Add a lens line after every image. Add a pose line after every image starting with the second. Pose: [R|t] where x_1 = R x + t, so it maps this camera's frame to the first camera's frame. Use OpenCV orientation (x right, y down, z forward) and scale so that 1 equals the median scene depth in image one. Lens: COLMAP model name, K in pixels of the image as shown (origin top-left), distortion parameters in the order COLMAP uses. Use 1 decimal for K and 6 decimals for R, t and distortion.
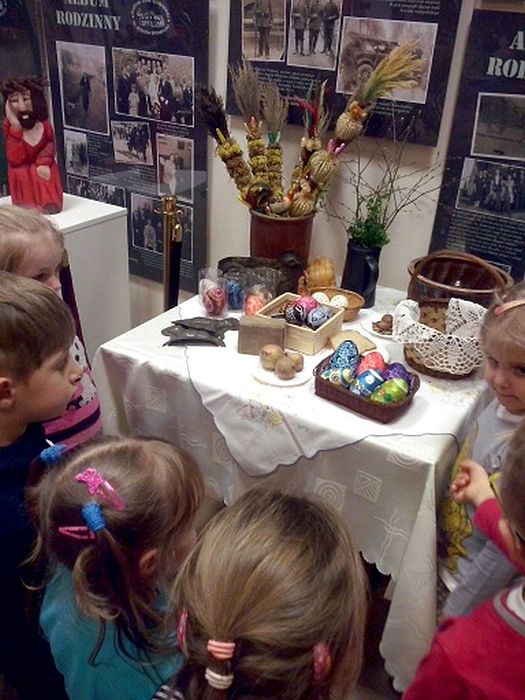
lens RADIAL K [[714.5, 0, 270.8], [0, 714.5, 363.9], [0, 0, 1]] dist [0.010571, 0.000000]
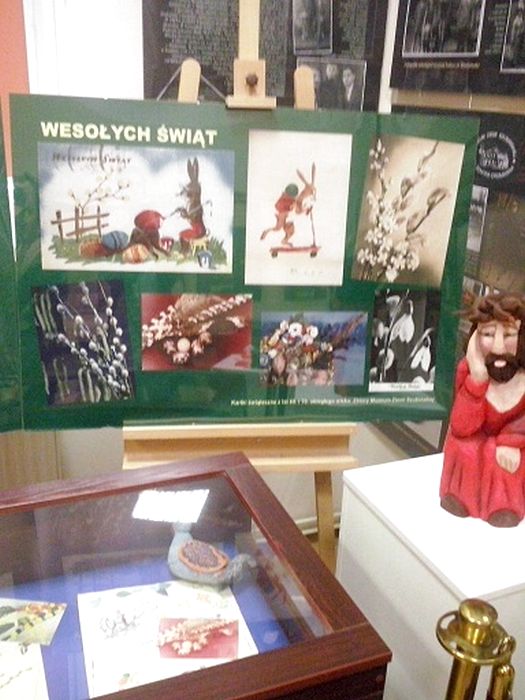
lens RADIAL K [[714.5, 0, 259.0], [0, 714.5, 386.1], [0, 0, 1]] dist [0.010571, 0.000000]
pose [[0.808725, 0.195046, -0.554906, -0.180780], [-0.261328, 0.964340, -0.041902, -0.253722], [0.526945, 0.178900, 0.830857, 0.440340]]
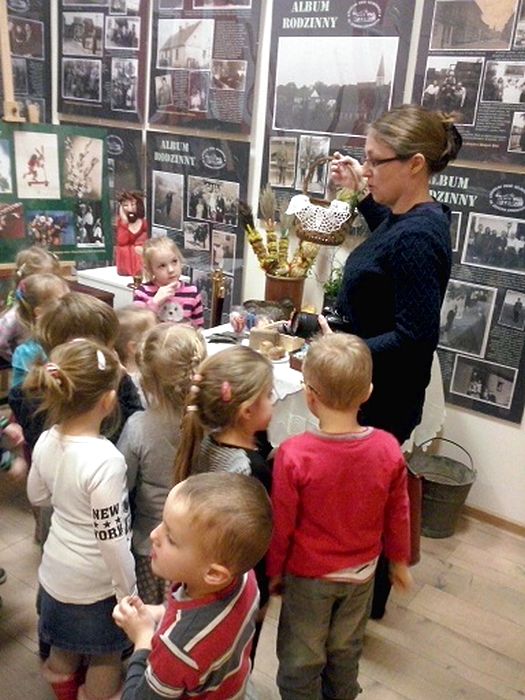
lens RADIAL K [[714.5, 0, 276.1], [0, 714.5, 384.0], [0, 0, 1]] dist [0.010571, 0.000000]
pose [[0.996289, 0.049617, -0.070331, 0.107673], [-0.058865, 0.988933, -0.136185, 0.221642], [0.062796, 0.139820, 0.988184, -0.494727]]
